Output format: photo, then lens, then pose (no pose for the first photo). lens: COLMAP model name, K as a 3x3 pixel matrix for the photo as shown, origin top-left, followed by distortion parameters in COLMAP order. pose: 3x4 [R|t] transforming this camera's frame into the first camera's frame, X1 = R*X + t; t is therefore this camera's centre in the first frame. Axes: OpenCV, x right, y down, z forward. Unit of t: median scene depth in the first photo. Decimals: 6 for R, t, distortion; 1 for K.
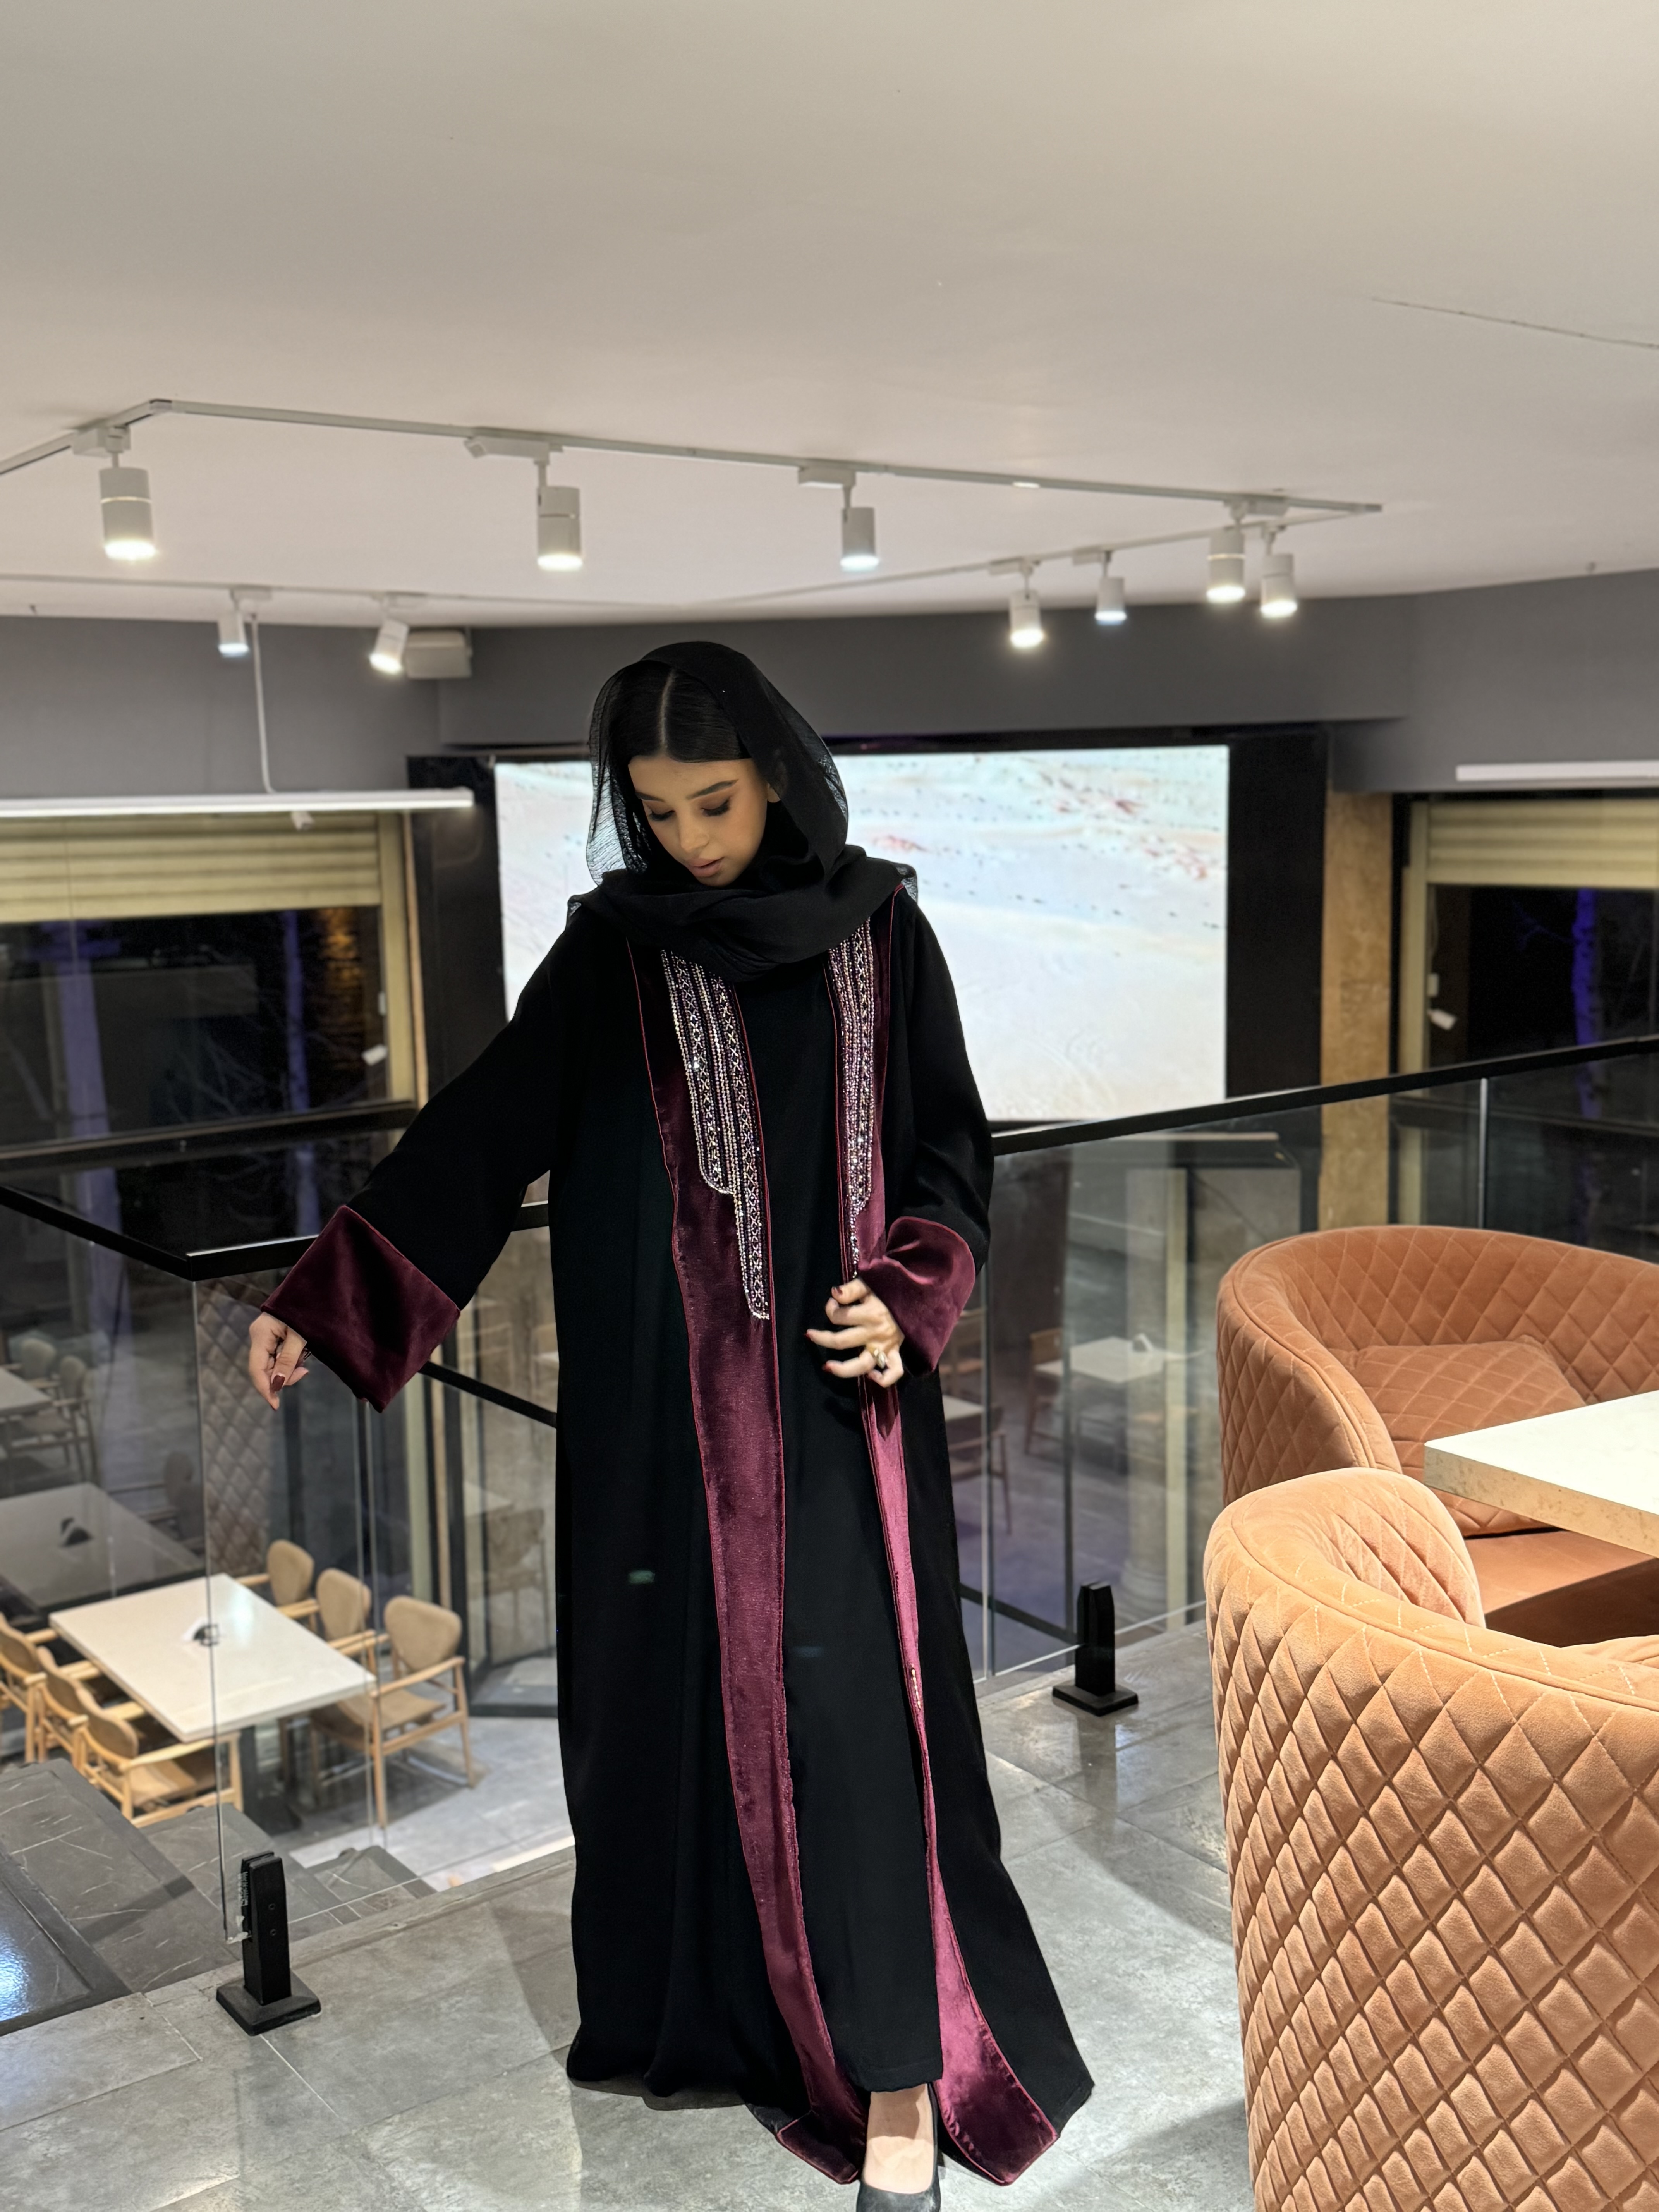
lens RADIAL K [[2180.3, 0, 803.1], [0, 2180.3, 1169.1], [0, 0, 1]] dist [0.255356, -0.580437]
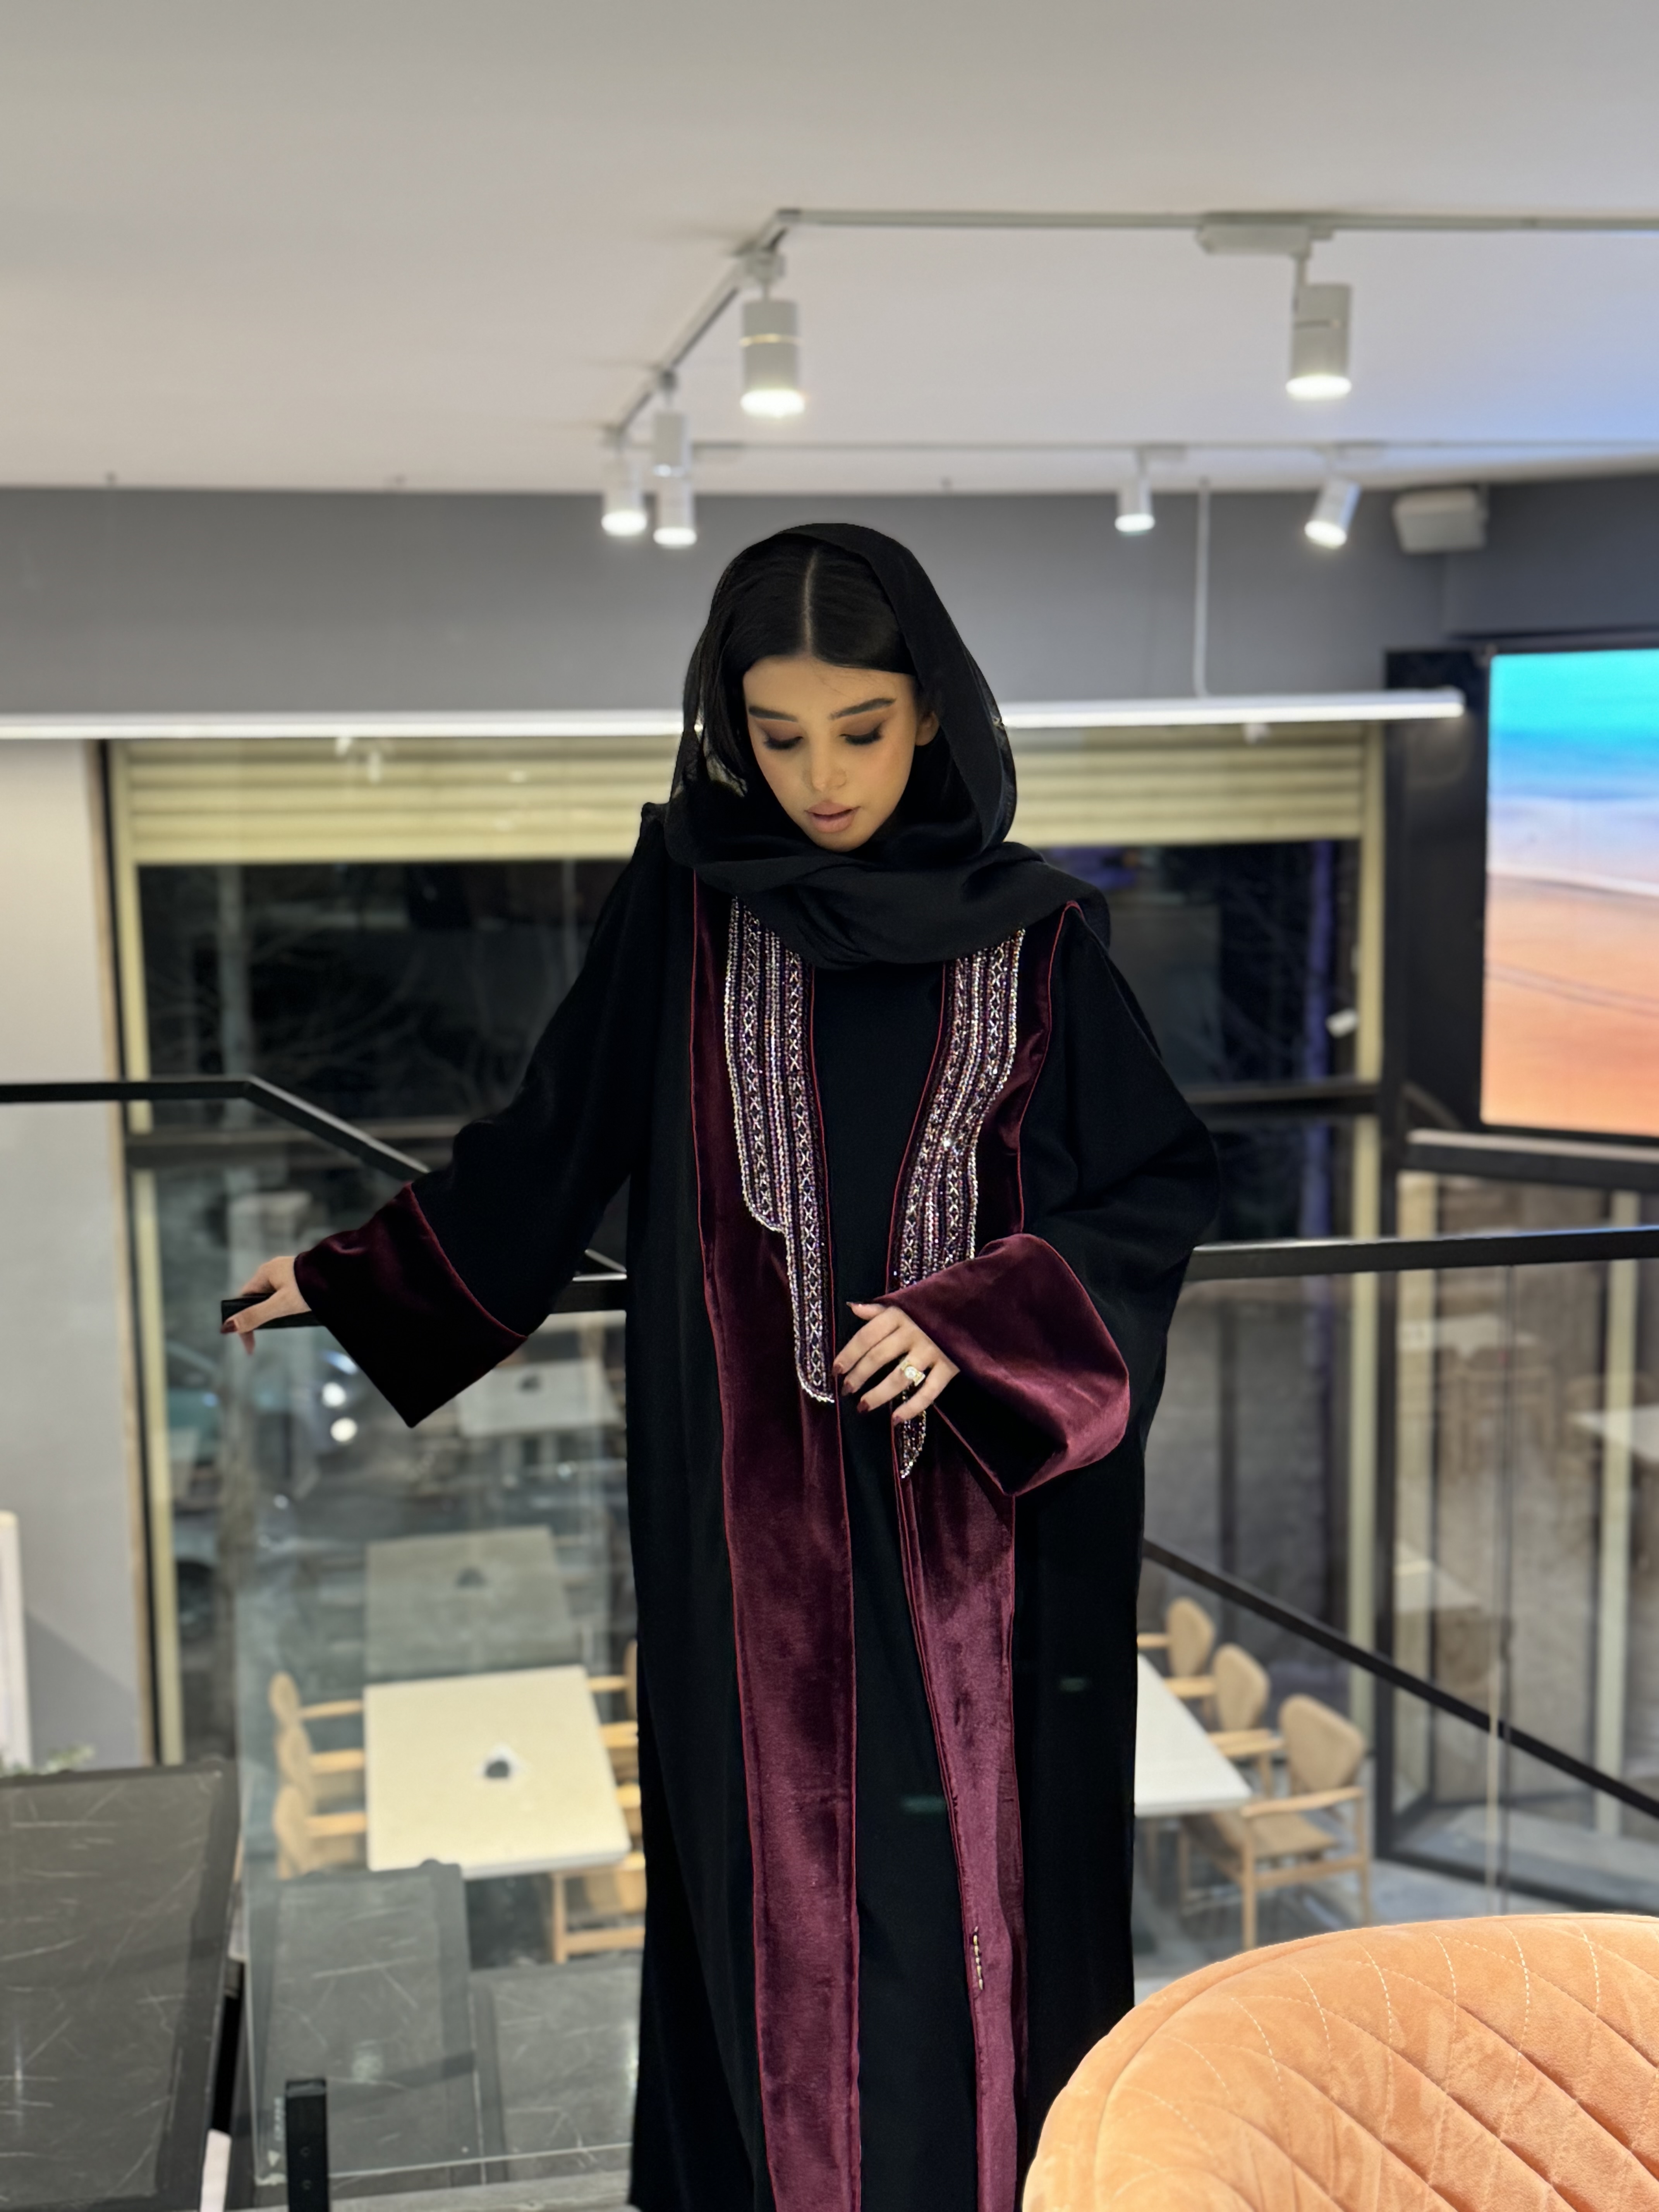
lens RADIAL K [[2626.6, 0, 838.4], [0, 2626.6, 1168.7], [0, 0, 1]] dist [0.157397, -0.004573]
pose [[0.898668, 0.089274, -0.429448, 0.105966], [-0.085637, 0.995938, 0.027831, -0.017587], [0.430188, 0.011766, 0.902662, 0.087672]]
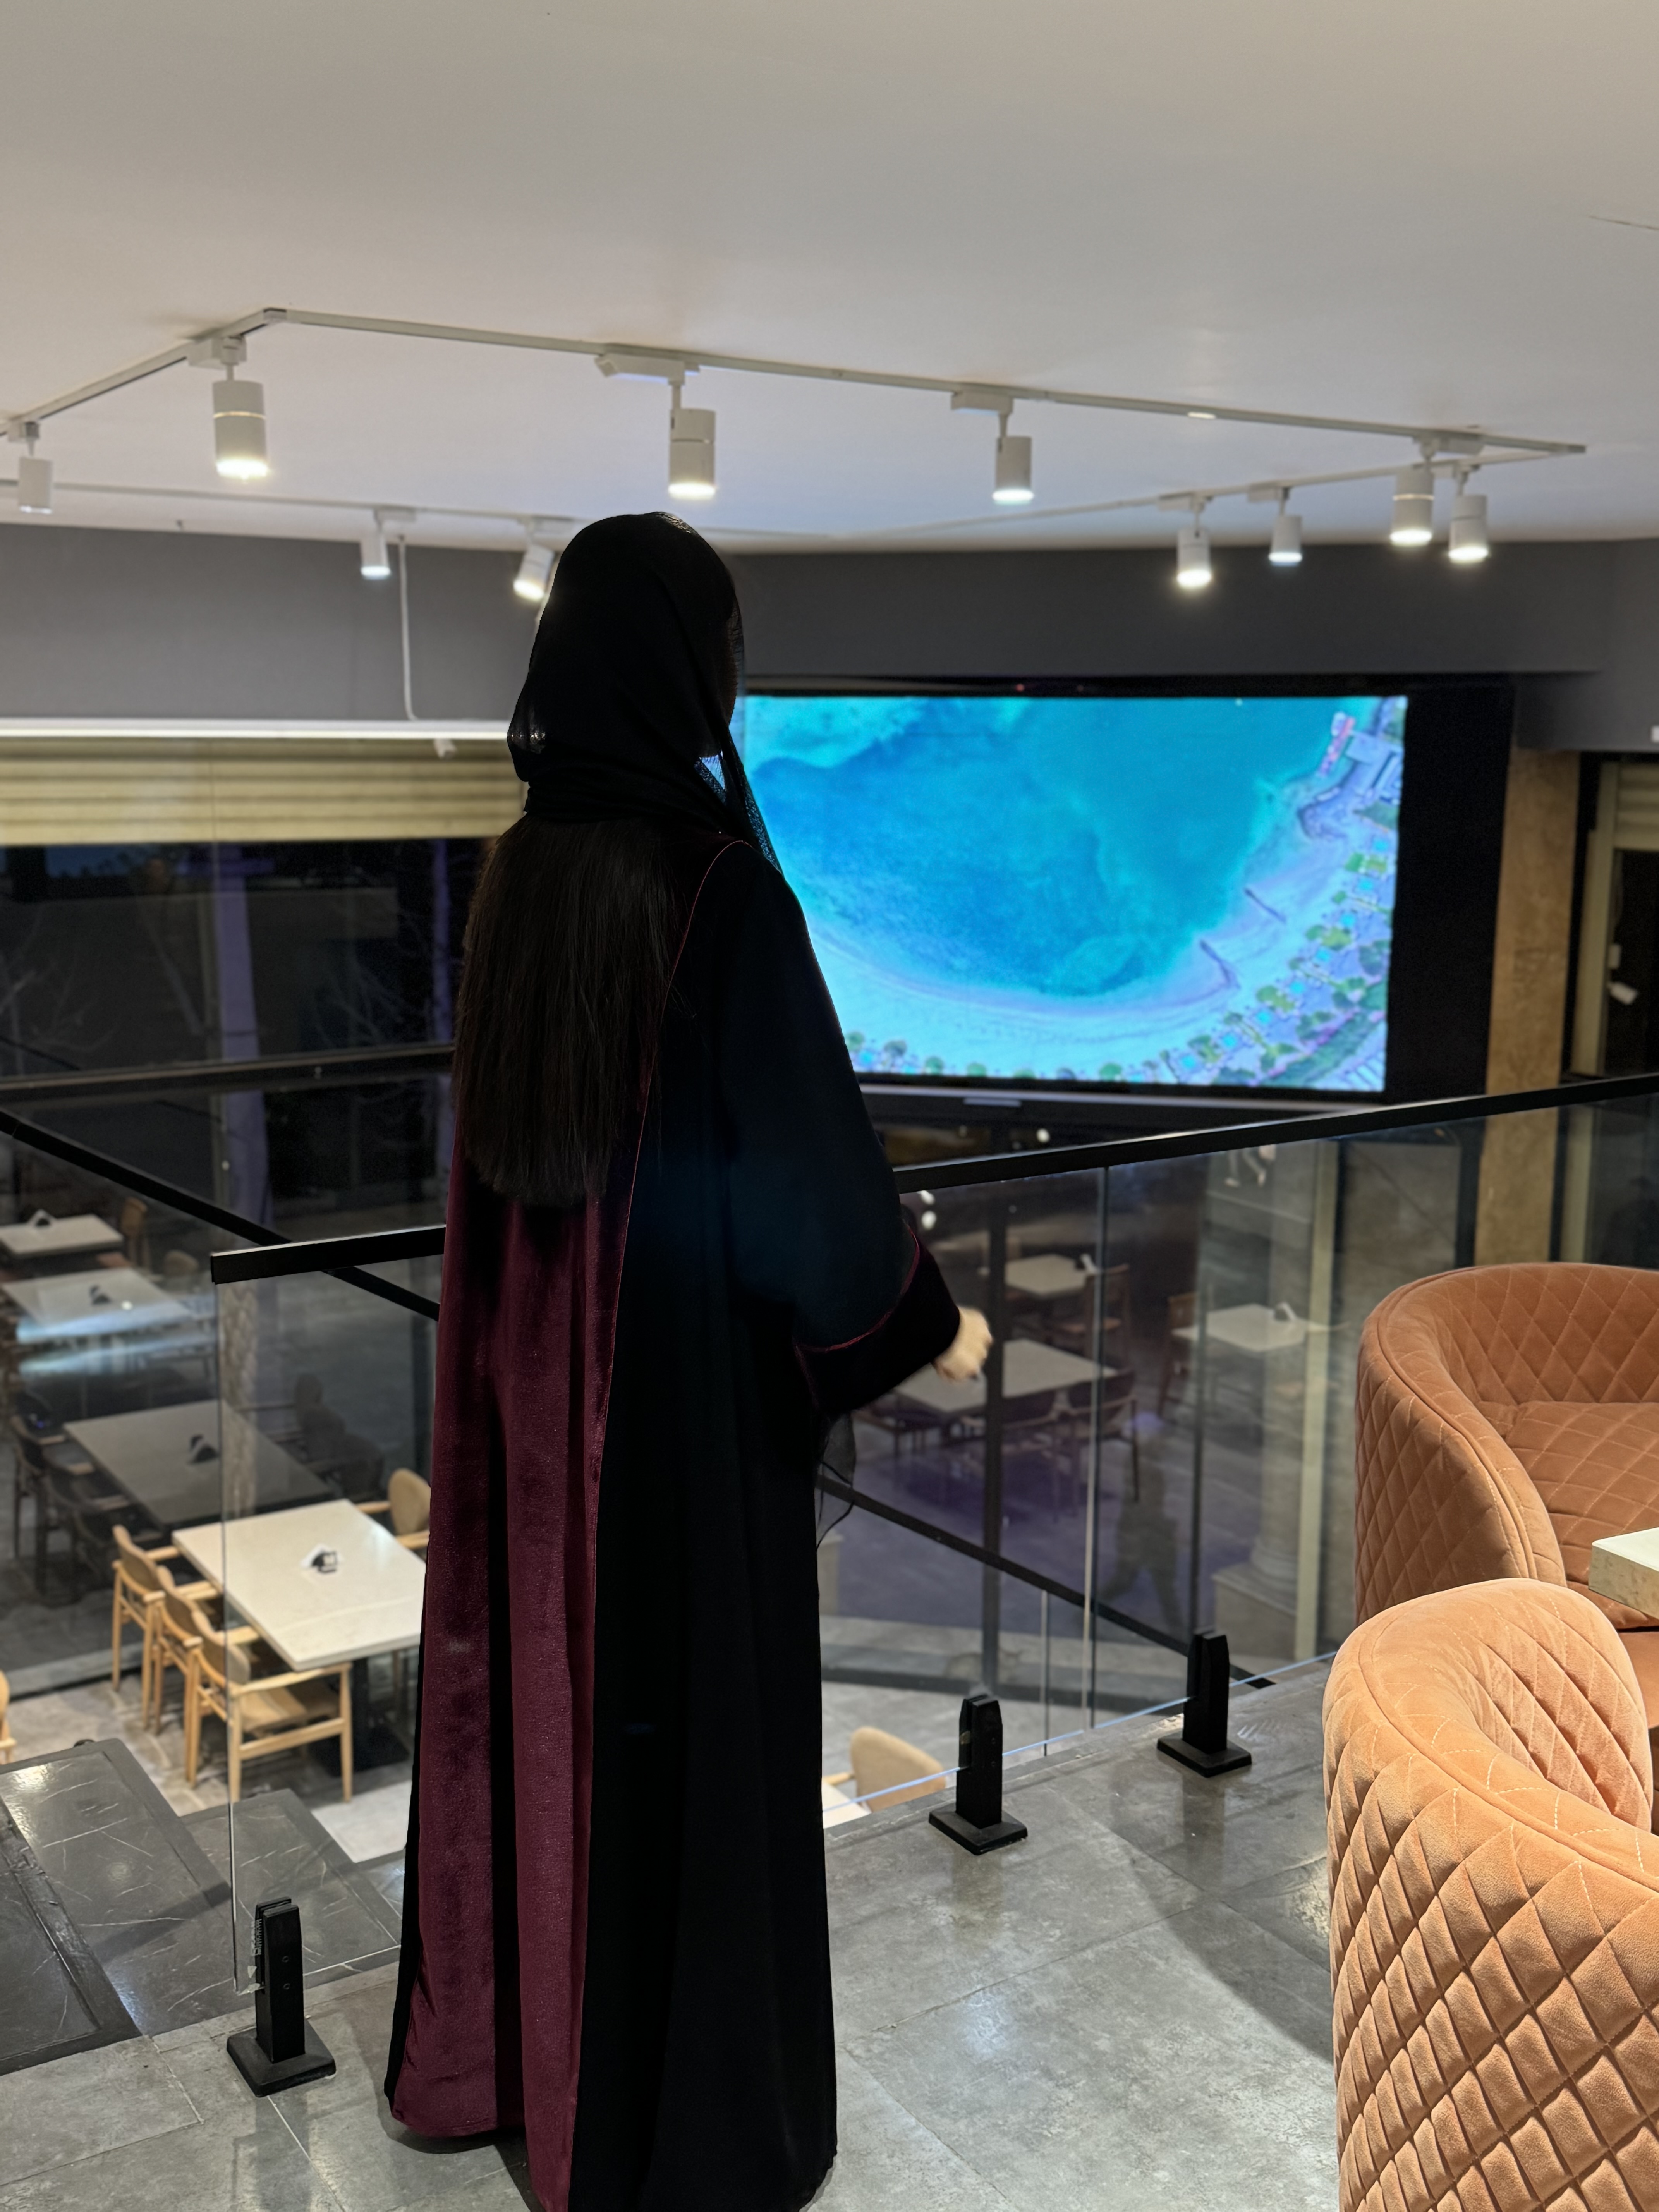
lens RADIAL K [[2180.3, 0, 803.1], [0, 2180.3, 1169.1], [0, 0, 1]] dist [0.255356, -0.580437]
pose [[0.996948, 0.042757, -0.065319, 0.007828], [-0.040767, 0.998672, 0.031503, -0.012089], [0.066579, -0.028744, 0.997367, 0.037515]]
